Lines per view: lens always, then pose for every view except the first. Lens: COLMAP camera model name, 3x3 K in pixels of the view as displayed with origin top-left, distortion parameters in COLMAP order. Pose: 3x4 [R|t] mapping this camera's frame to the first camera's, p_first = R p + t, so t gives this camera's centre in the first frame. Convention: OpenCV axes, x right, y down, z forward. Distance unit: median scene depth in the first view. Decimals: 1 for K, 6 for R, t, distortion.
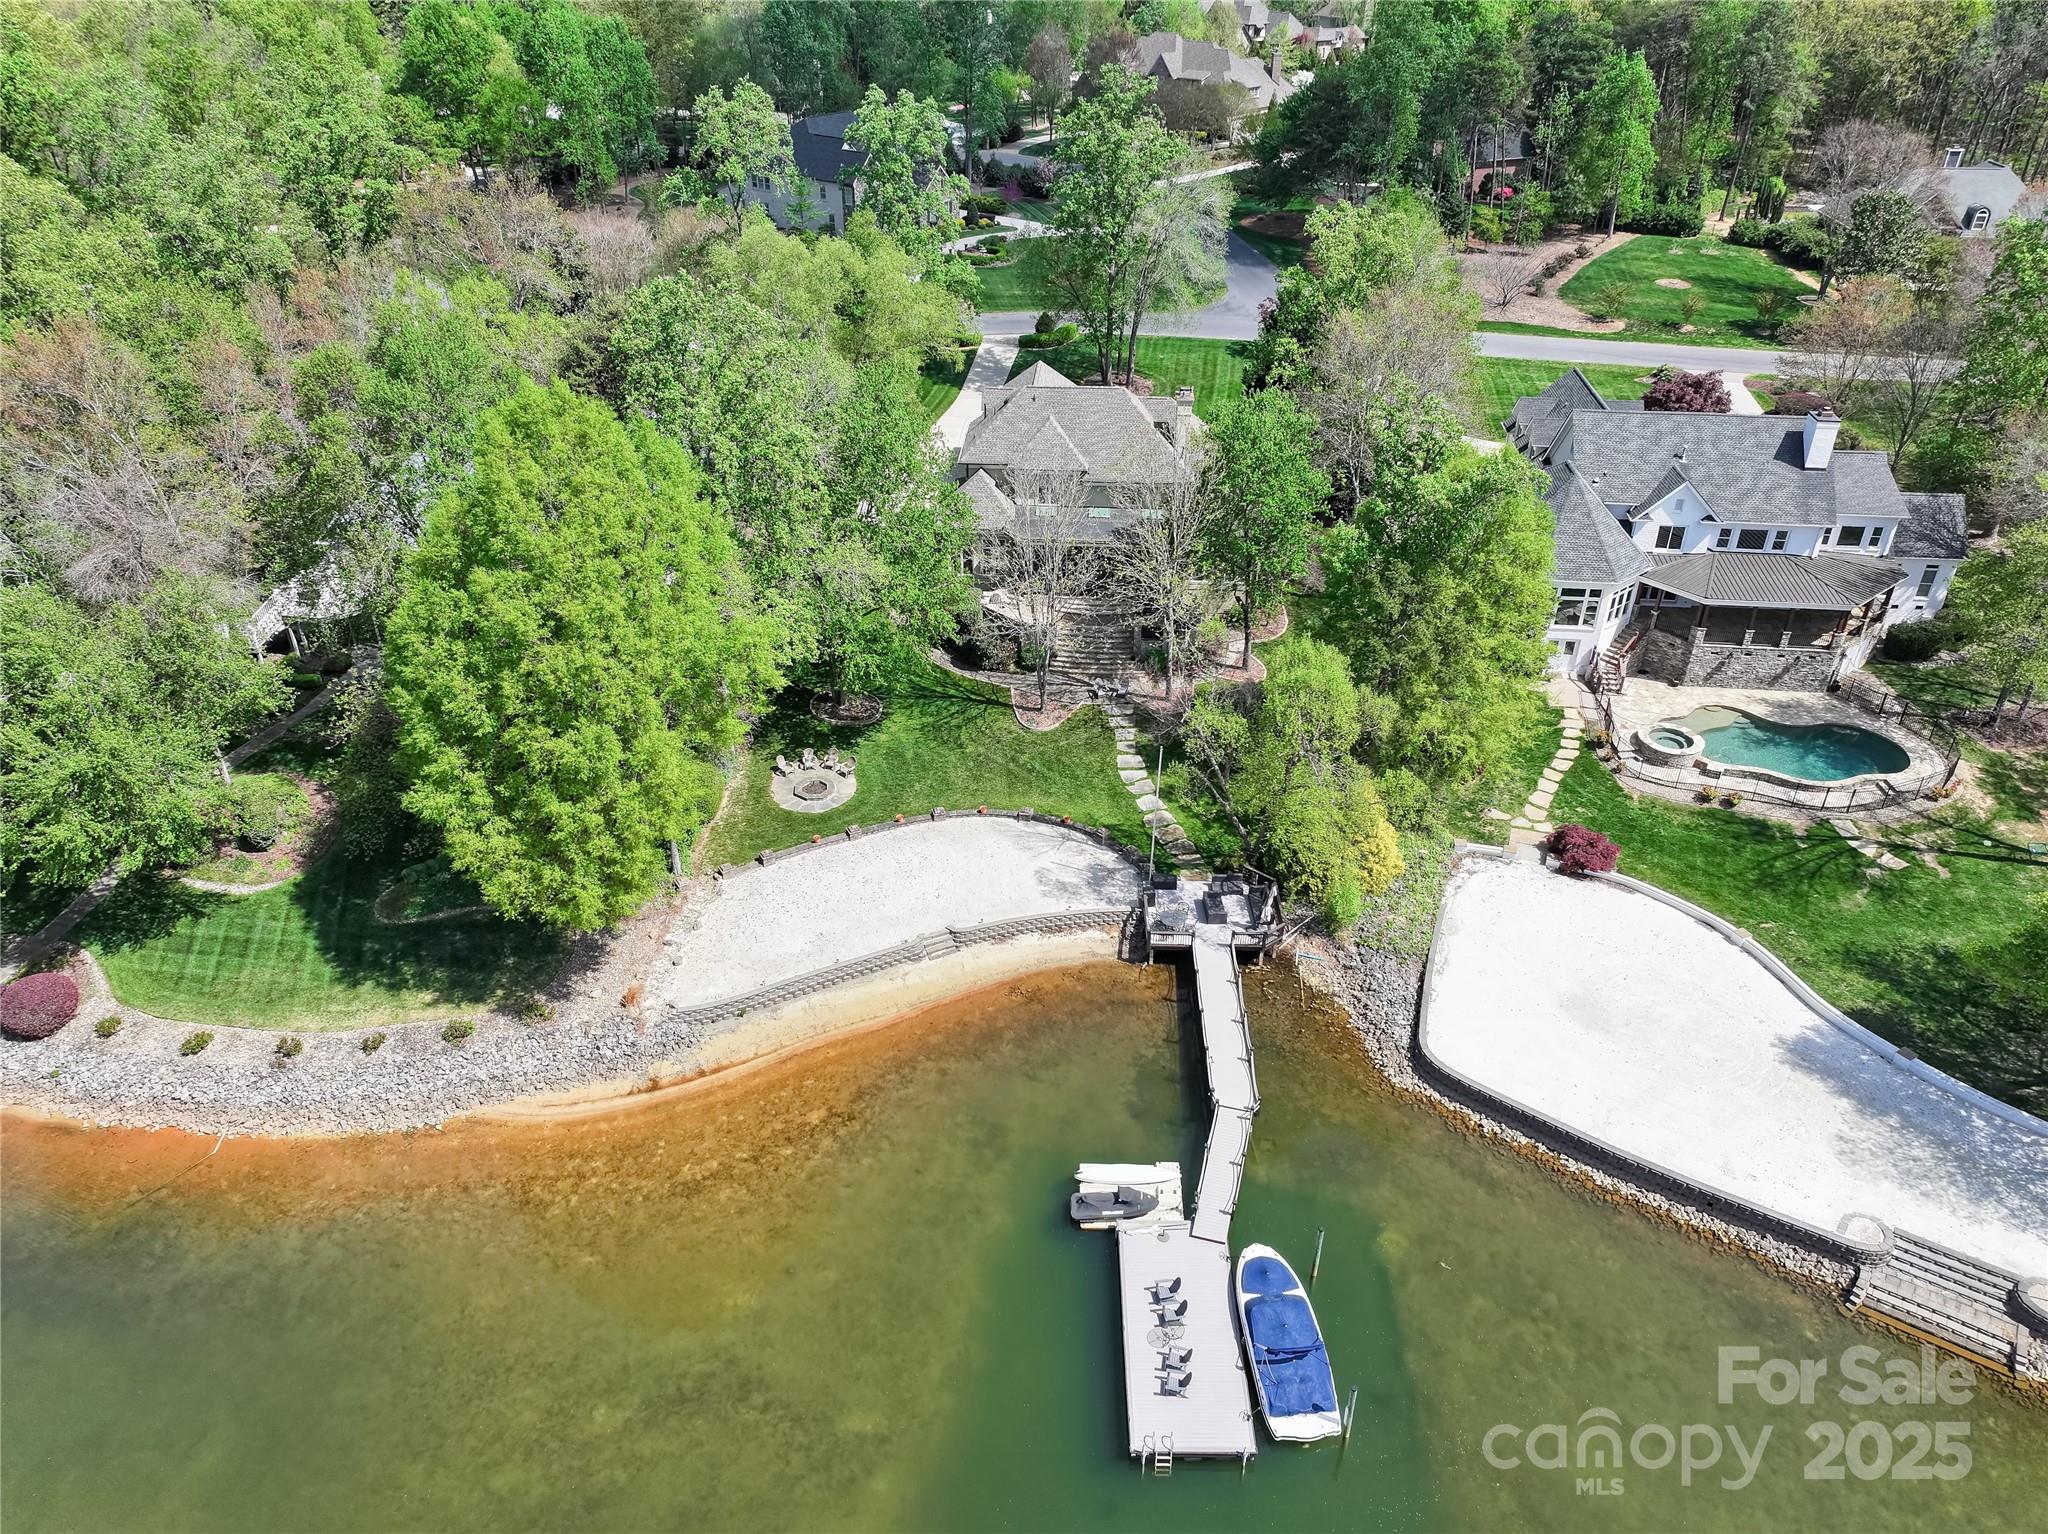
lens RADIAL K [[1452.9, 0, 1024.0], [0, 1452.9, 767.0], [0, 0, 1]] dist [0.012754, -0.001465]
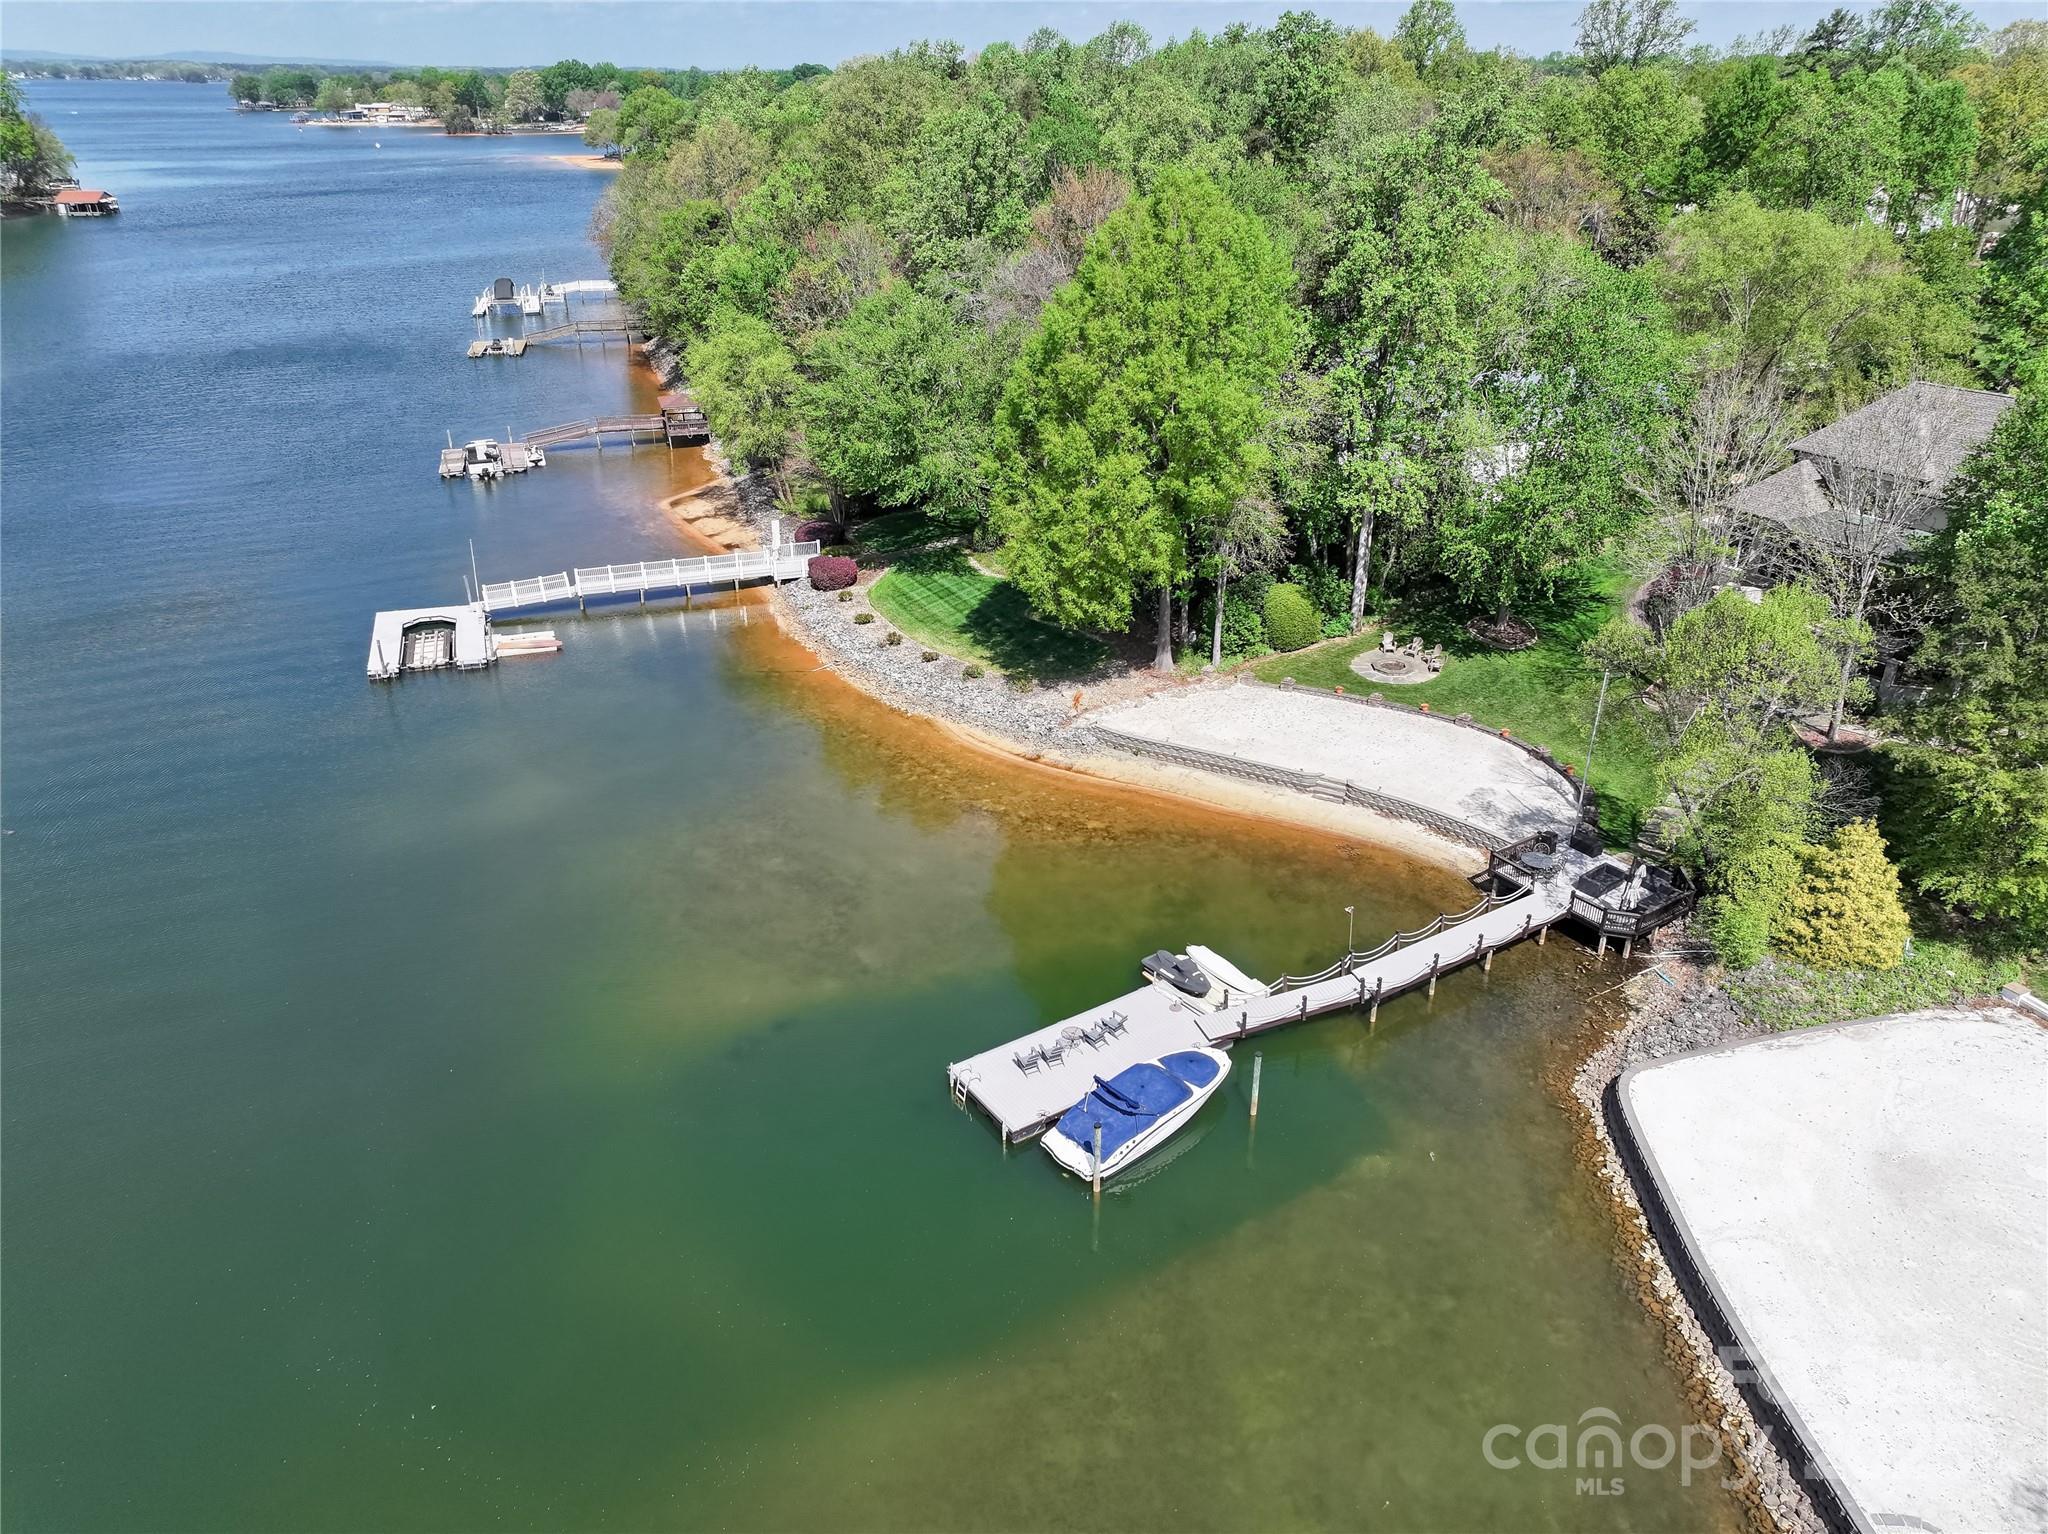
lens RADIAL K [[1428.2, 0, 1005.4], [0, 1428.2, 763.6], [0, 0, 1]] dist [-0.003352, -0.001715]
pose [[0.551987, 0.351523, -0.756136, 0.621286], [-0.428406, 0.897522, 0.104512, 0.111794], [0.715387, 0.266244, 0.646015, 0.231307]]
